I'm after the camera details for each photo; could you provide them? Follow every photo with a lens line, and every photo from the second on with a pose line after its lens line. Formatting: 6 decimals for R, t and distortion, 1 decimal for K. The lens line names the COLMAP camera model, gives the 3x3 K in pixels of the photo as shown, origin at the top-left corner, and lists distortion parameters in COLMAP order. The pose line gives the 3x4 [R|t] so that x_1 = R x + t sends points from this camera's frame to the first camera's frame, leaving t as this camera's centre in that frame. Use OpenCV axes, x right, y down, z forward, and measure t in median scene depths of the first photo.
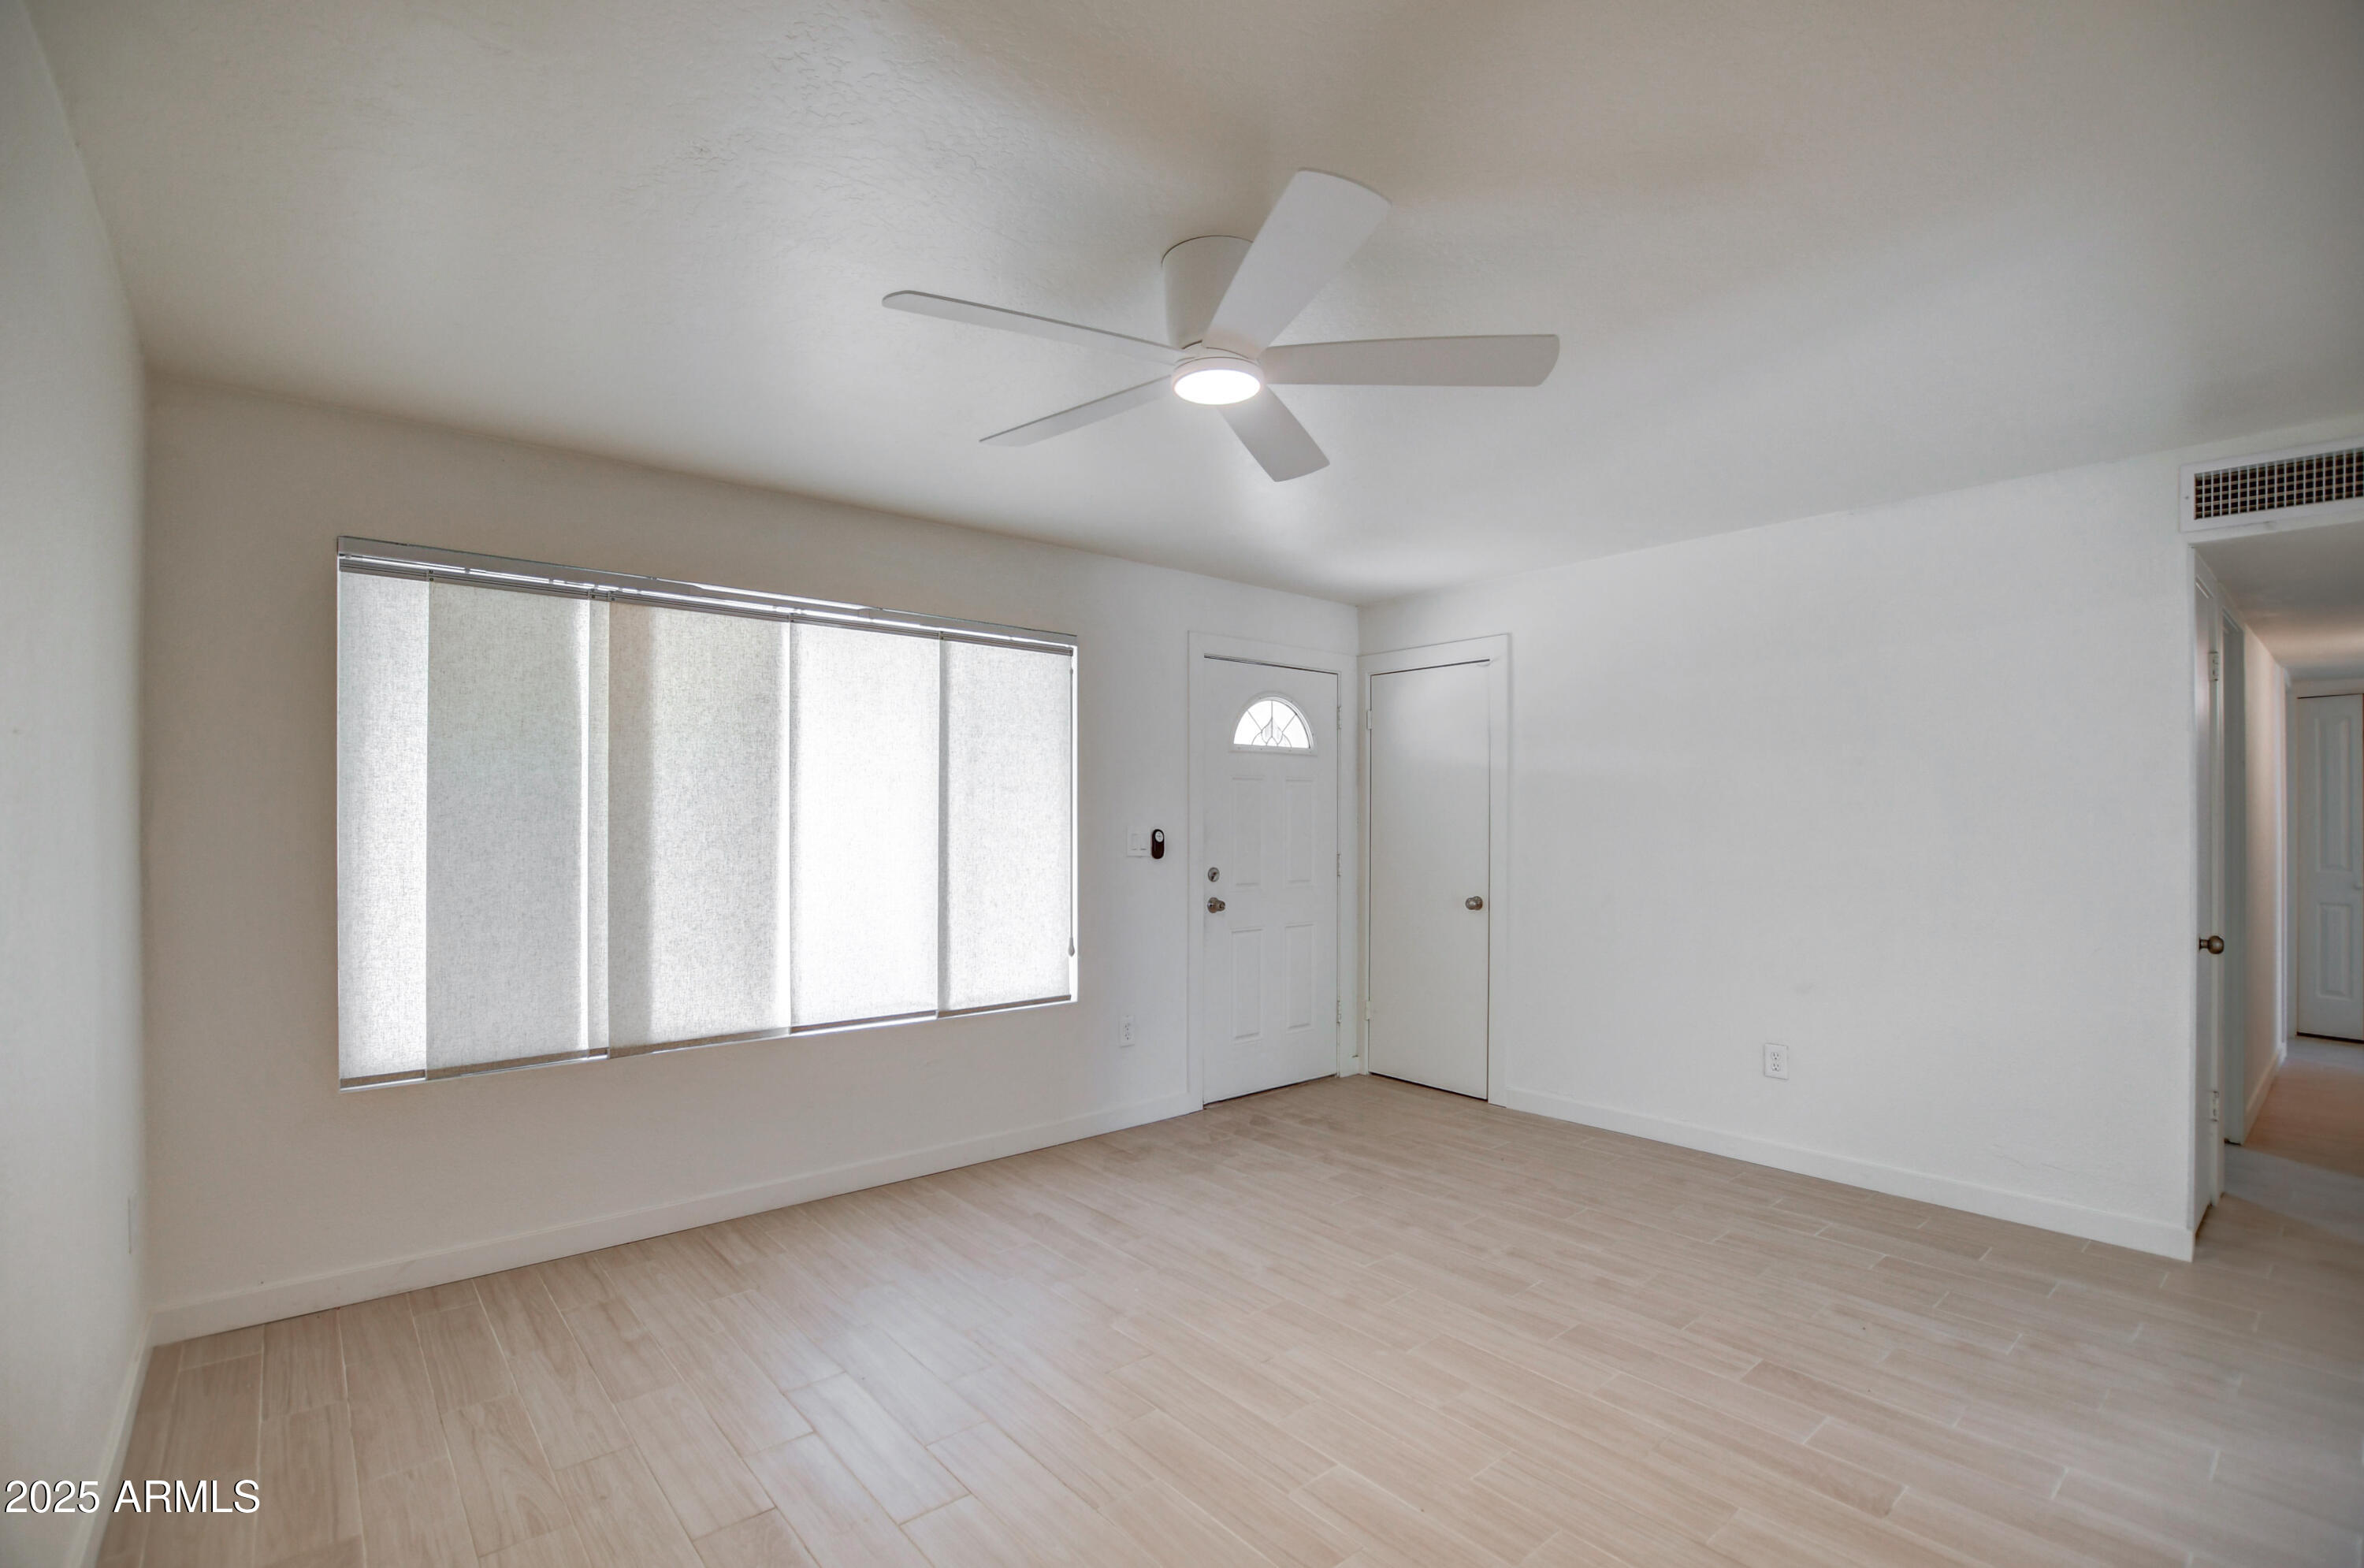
lens RADIAL K [[1067.6, 0, 1179.0], [0, 1067.6, 807.1], [0, 0, 1]] dist [-0.028885, 0.000587]
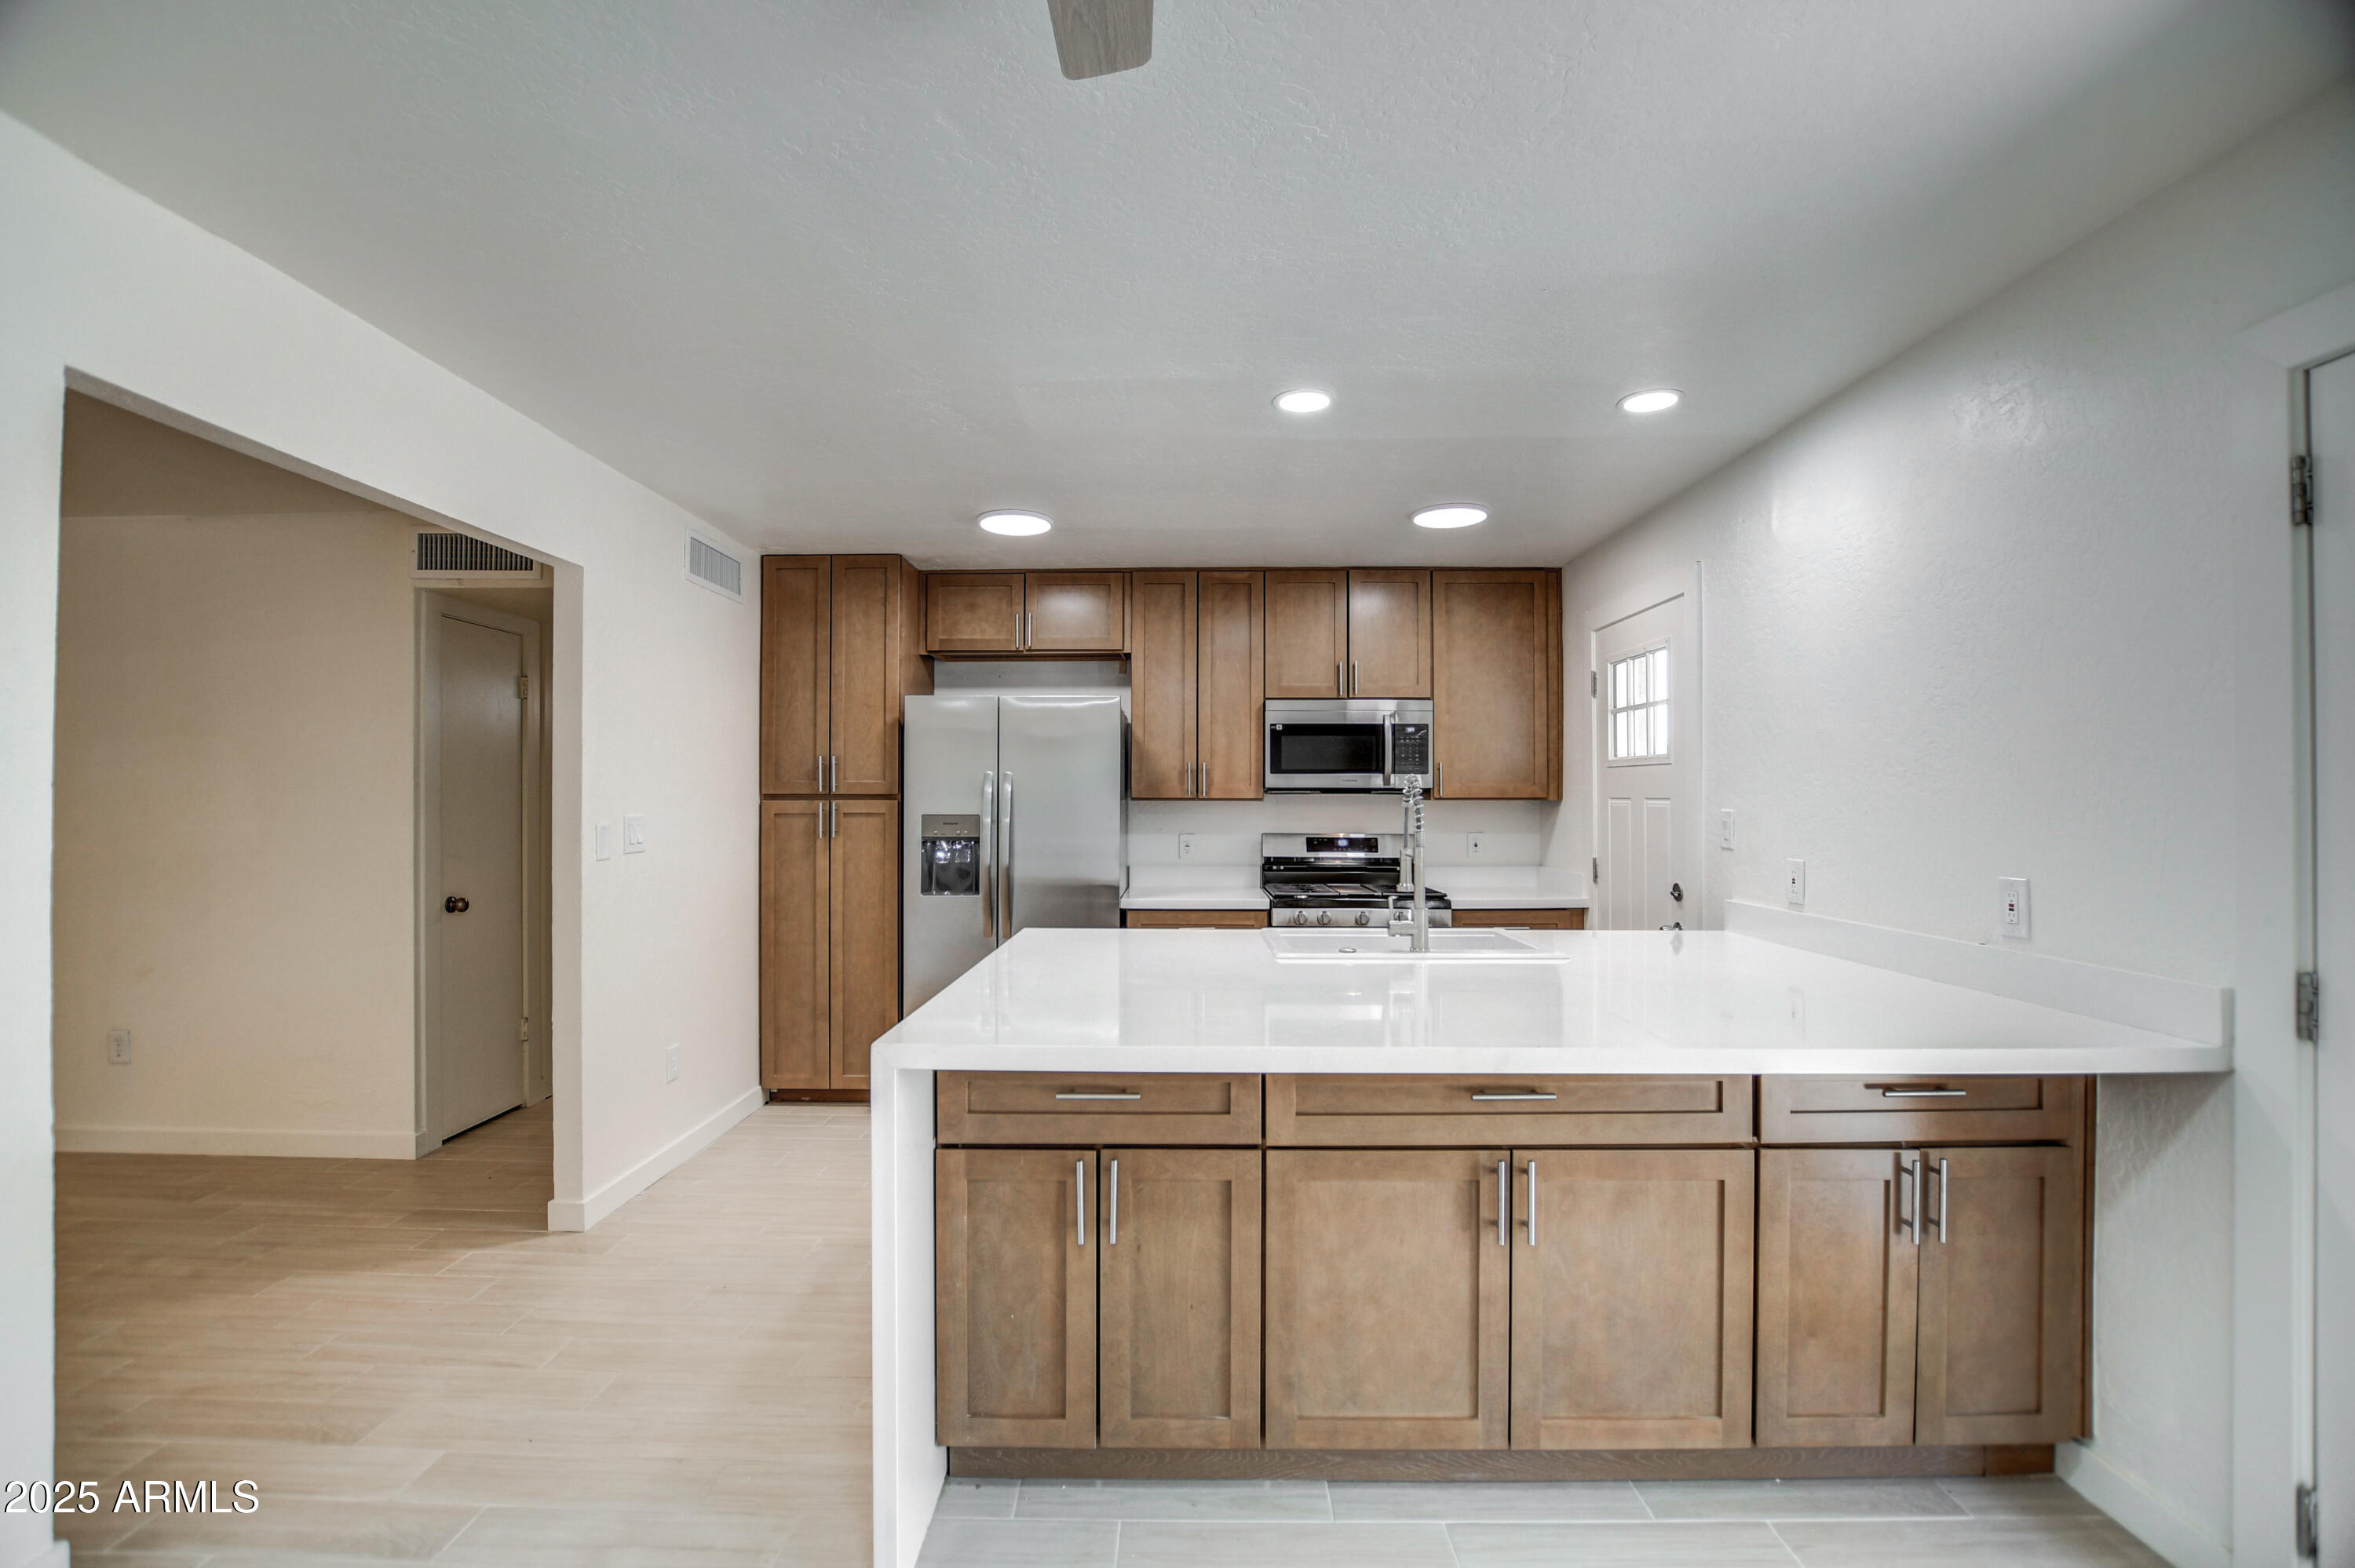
lens RADIAL K [[1027.5, 0, 1171.8], [0, 1027.5, 793.8], [0, 0, 1]] dist [-0.023636, 0.000654]
pose [[0.657855, -0.000418, 0.753145, 0.564607], [-0.001203, 0.999998, 0.001605, -0.004658], [-0.753144, -0.001962, 0.657853, -0.426690]]
